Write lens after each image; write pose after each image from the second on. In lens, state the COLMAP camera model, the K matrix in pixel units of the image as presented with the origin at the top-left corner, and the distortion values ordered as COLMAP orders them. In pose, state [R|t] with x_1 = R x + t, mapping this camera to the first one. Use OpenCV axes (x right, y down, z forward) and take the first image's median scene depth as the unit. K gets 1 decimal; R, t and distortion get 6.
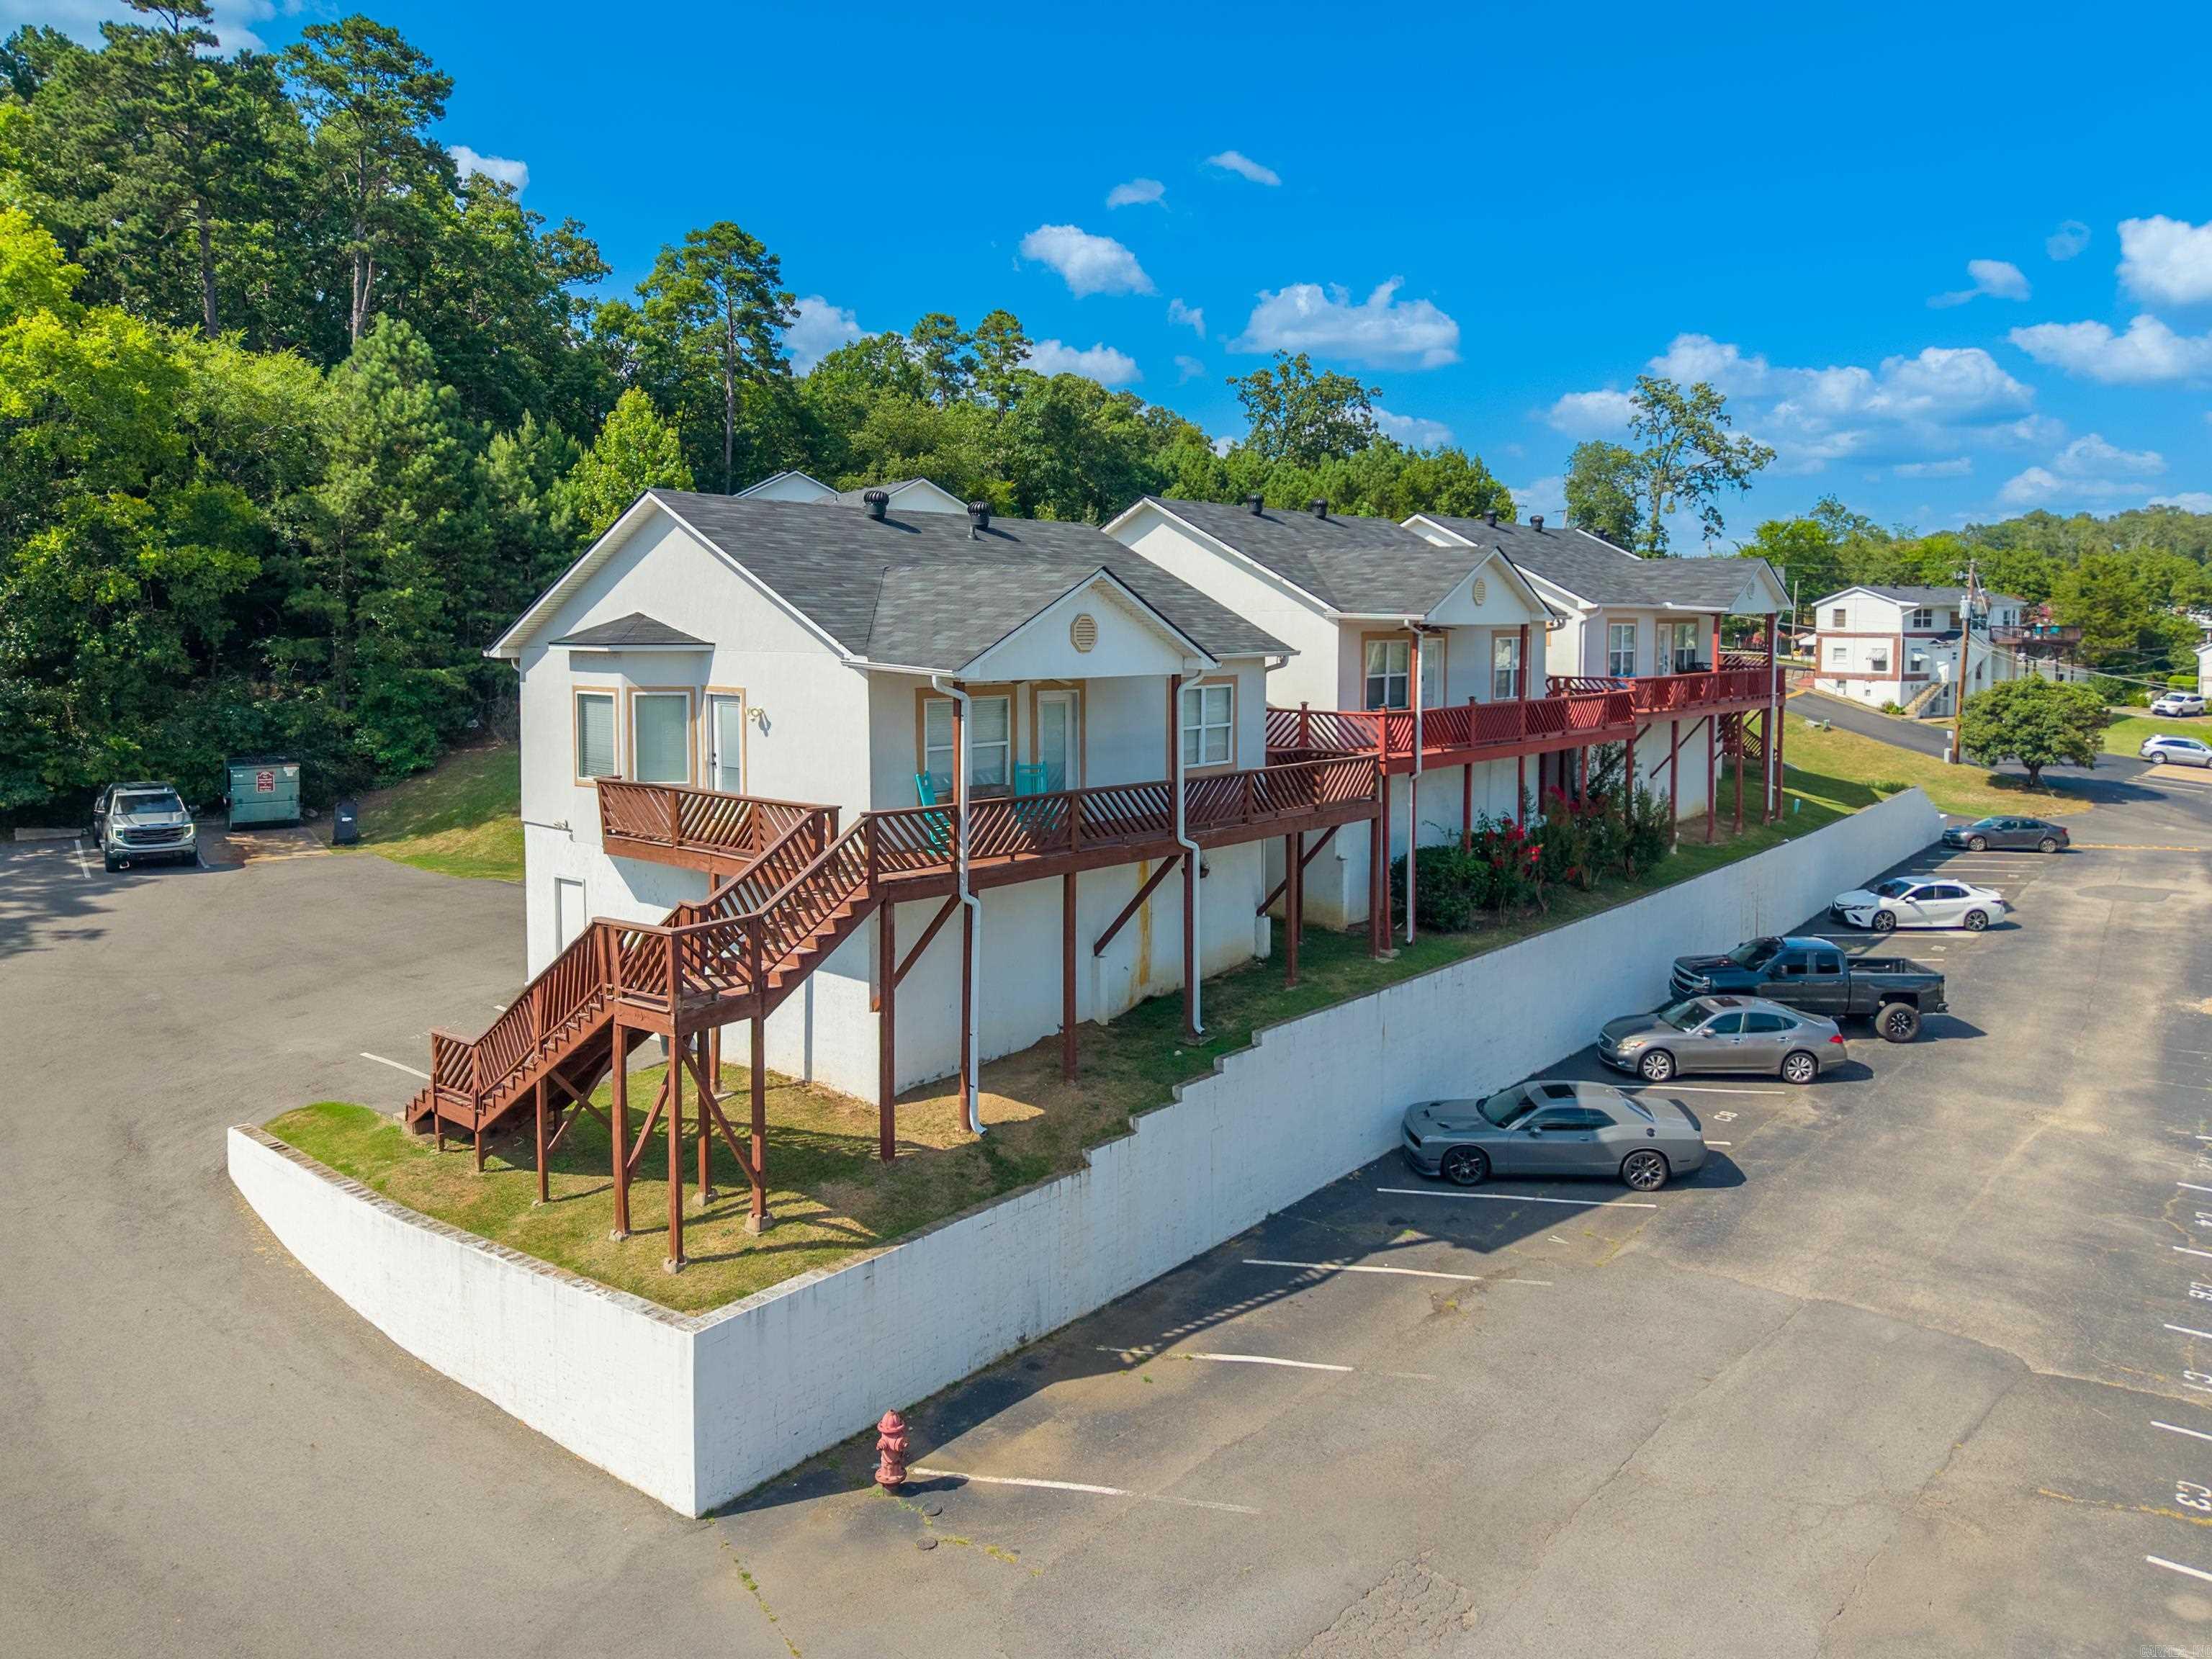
lens RADIAL K [[1502.7, 0, 1089.9], [0, 1502.7, 721.4], [0, 0, 1]] dist [0.028747, -0.034448]
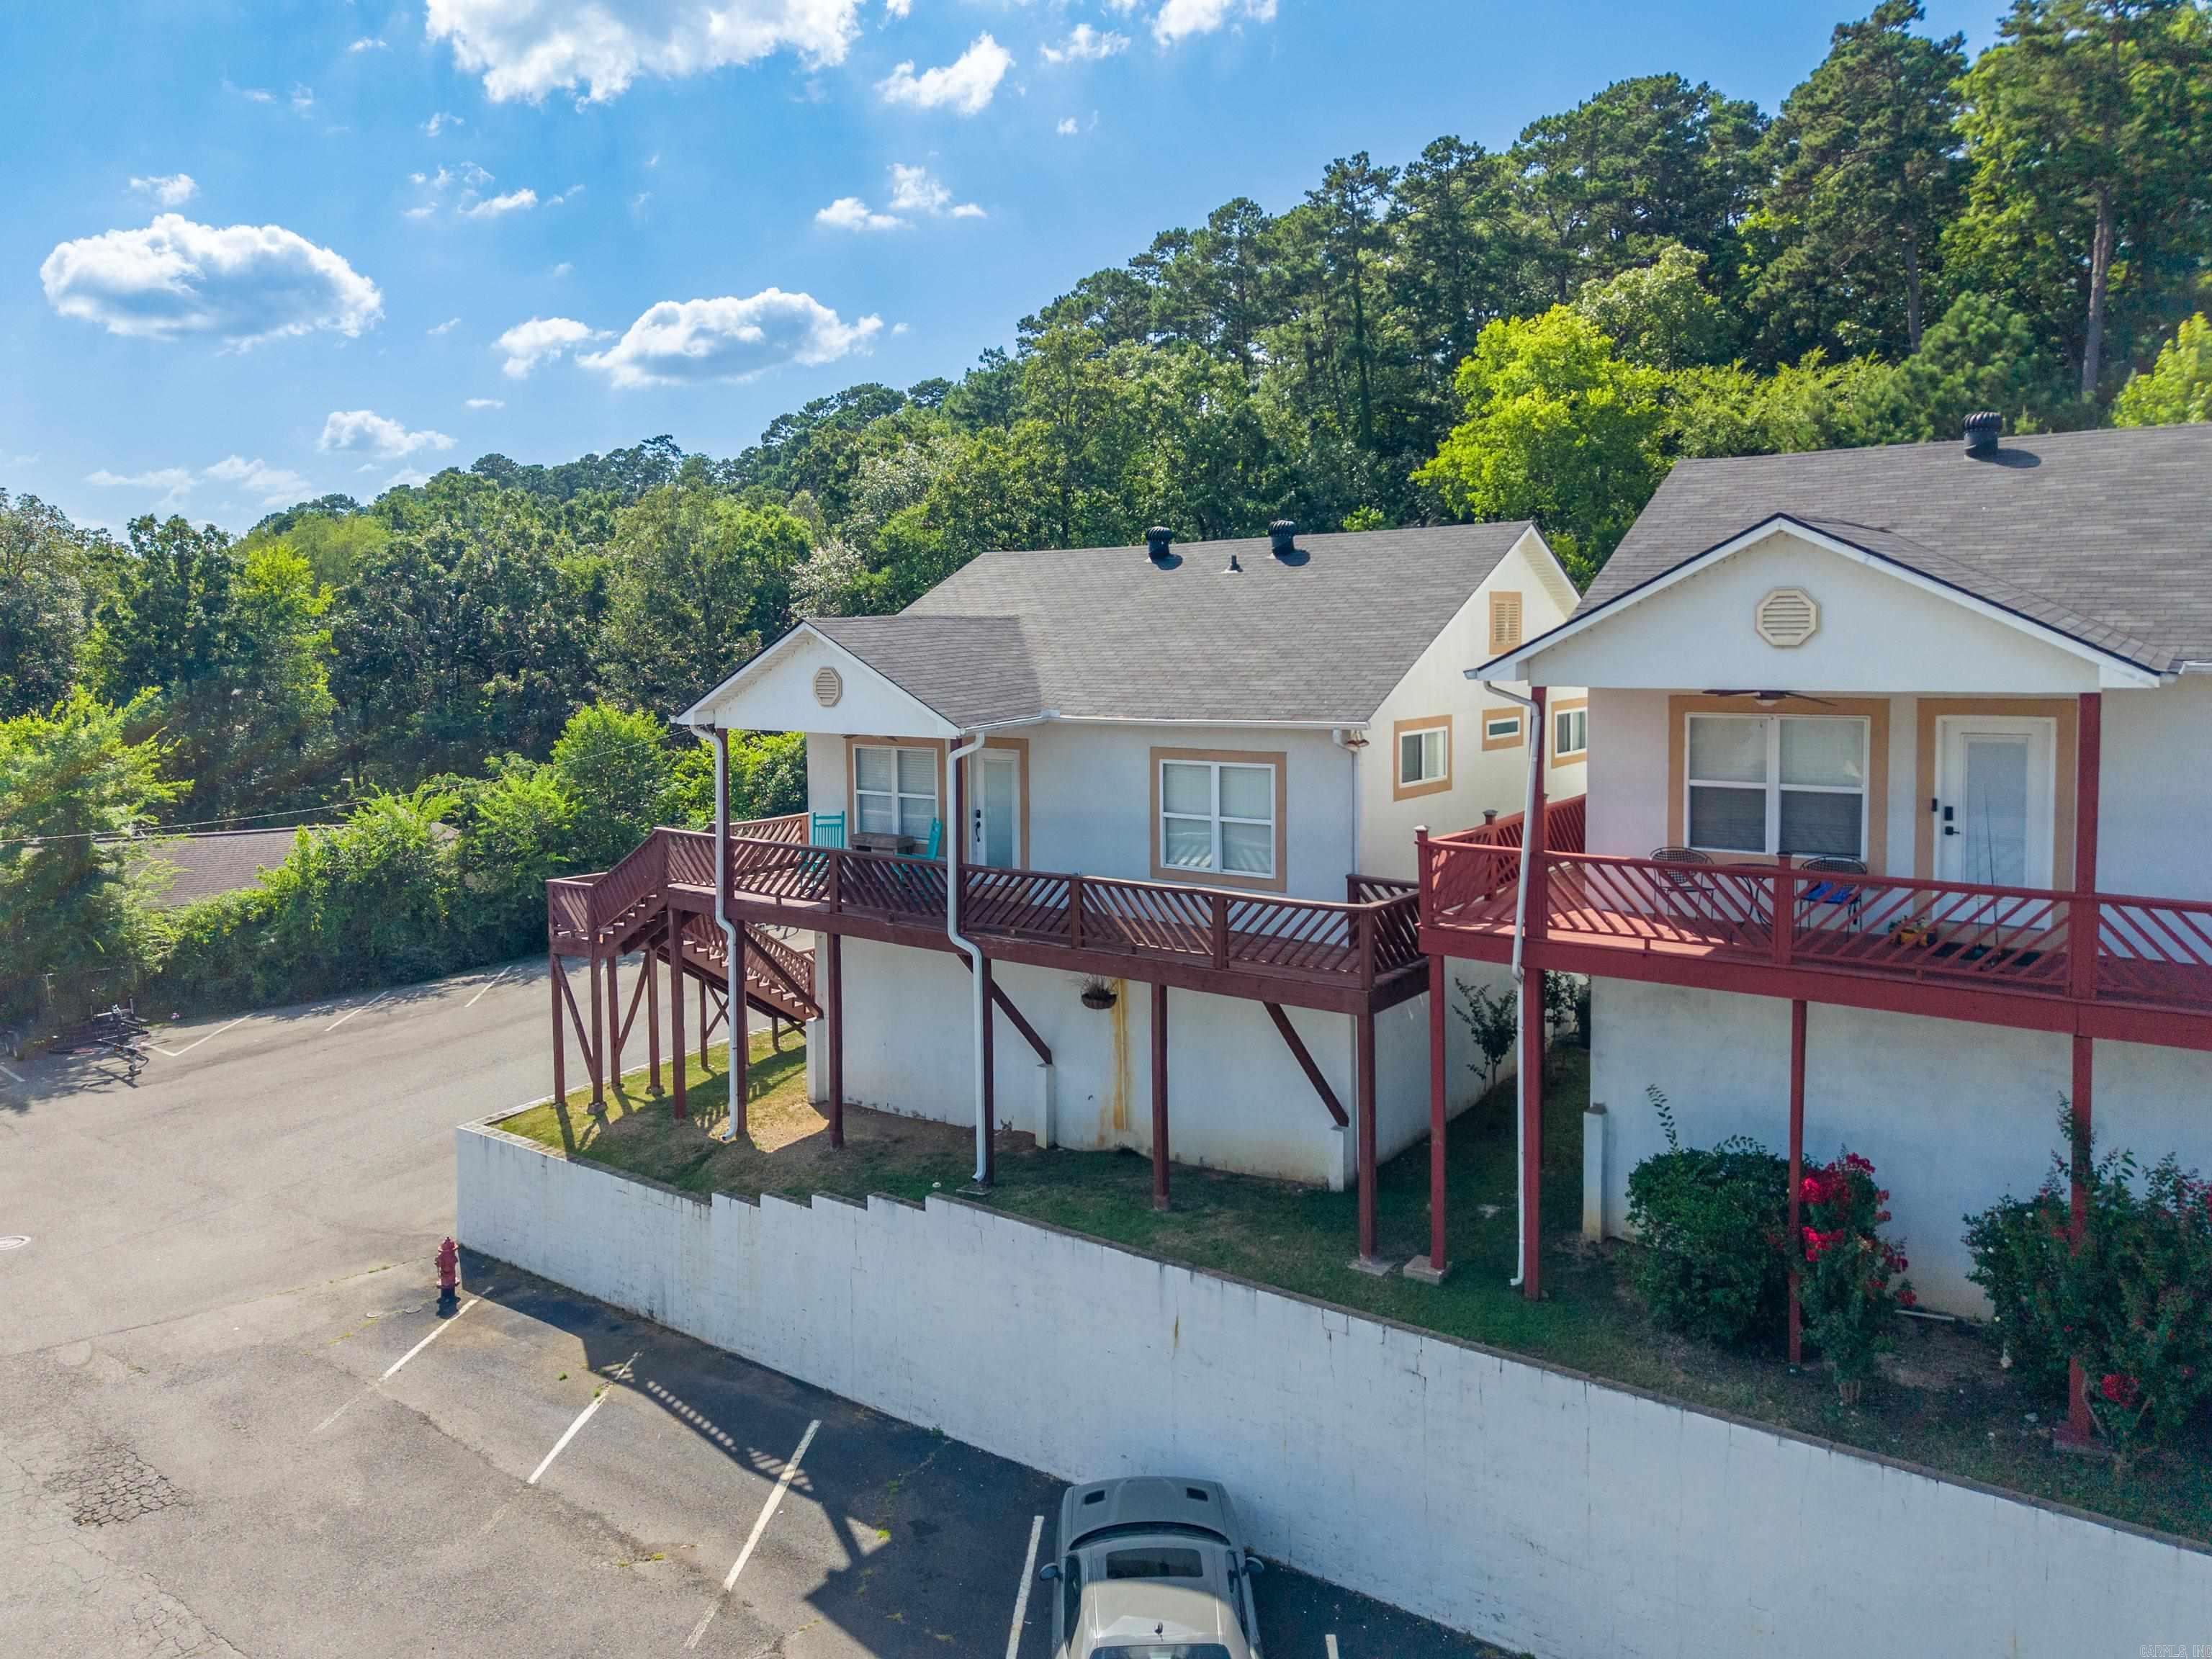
lens RADIAL K [[1502.7, 0, 1089.9], [0, 1502.7, 721.4], [0, 0, 1]] dist [0.028747, -0.034448]
pose [[0.093220, 0.054193, -0.994170, 1.007856], [-0.052835, 0.997380, 0.049414, -0.097421], [0.994243, 0.047920, 0.095839, 1.113455]]
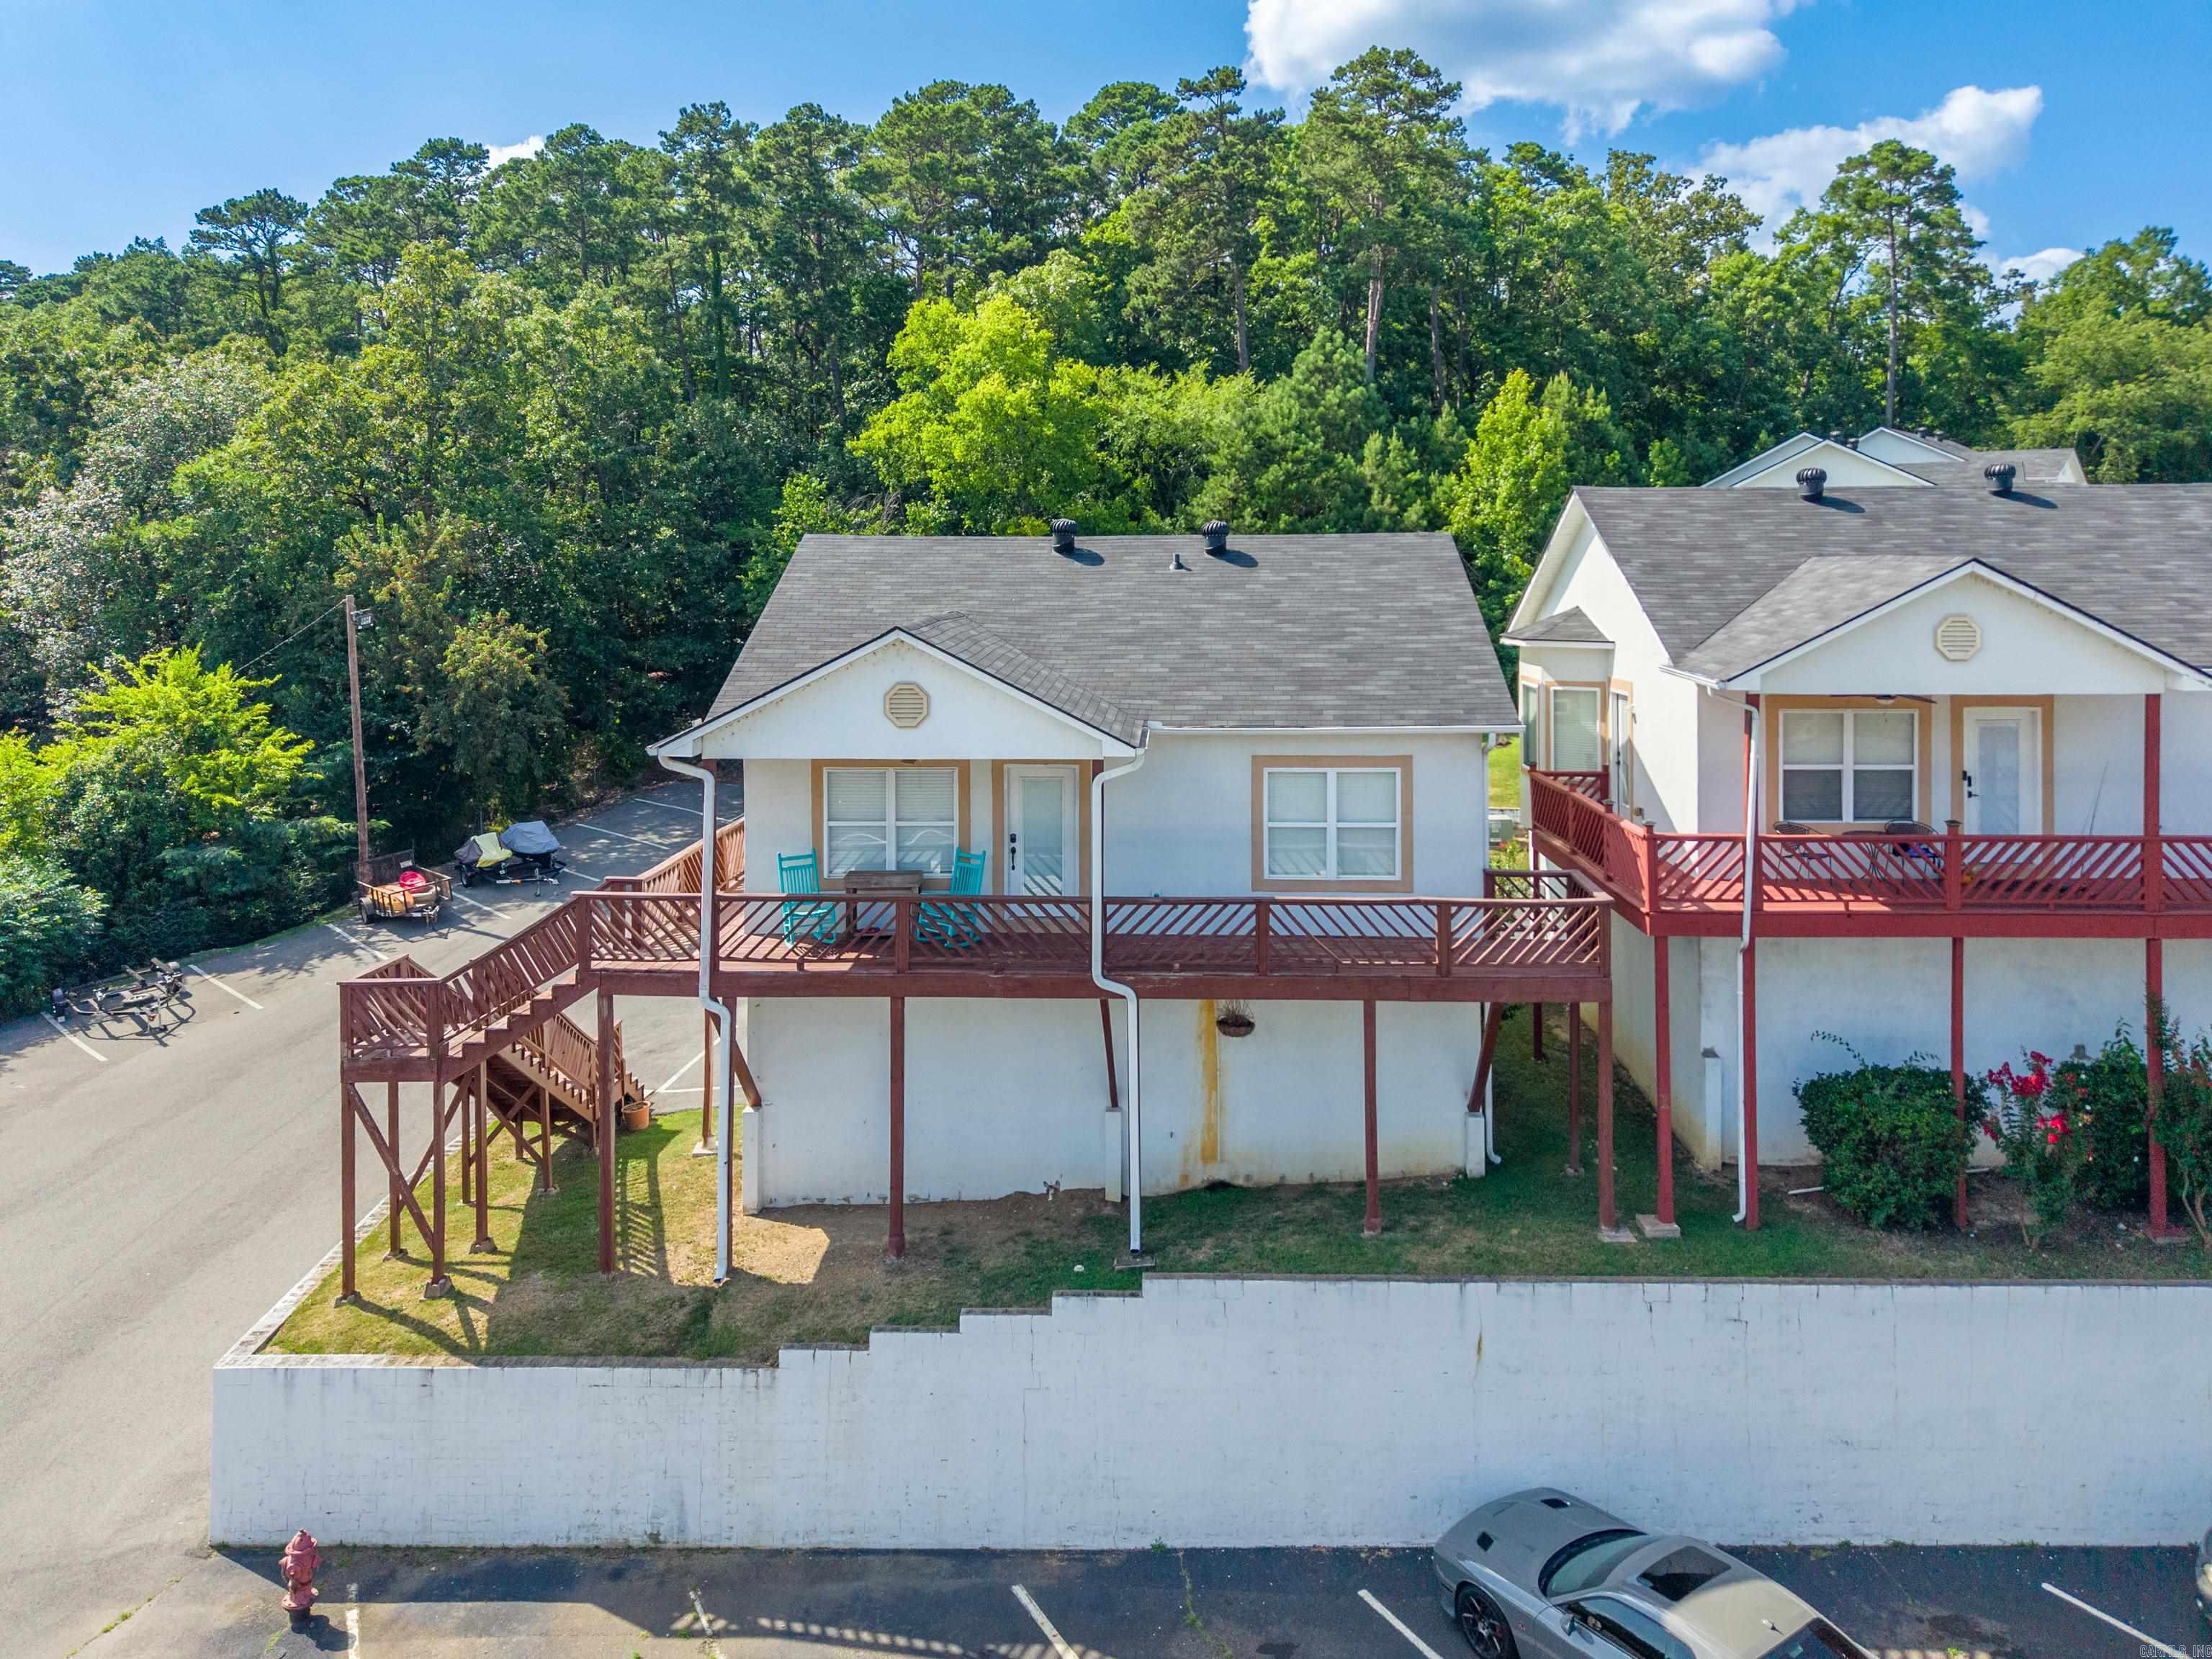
lens RADIAL K [[1541.4, 0, 1136.2], [0, 1541.4, 593.7], [0, 0, 1]] dist [0.016885, -0.010350]
pose [[0.644923, 0.001777, -0.764245, 0.746231], [-0.045923, 0.998280, -0.036432, -0.098305], [0.762866, 0.058592, 0.643896, 0.568400]]
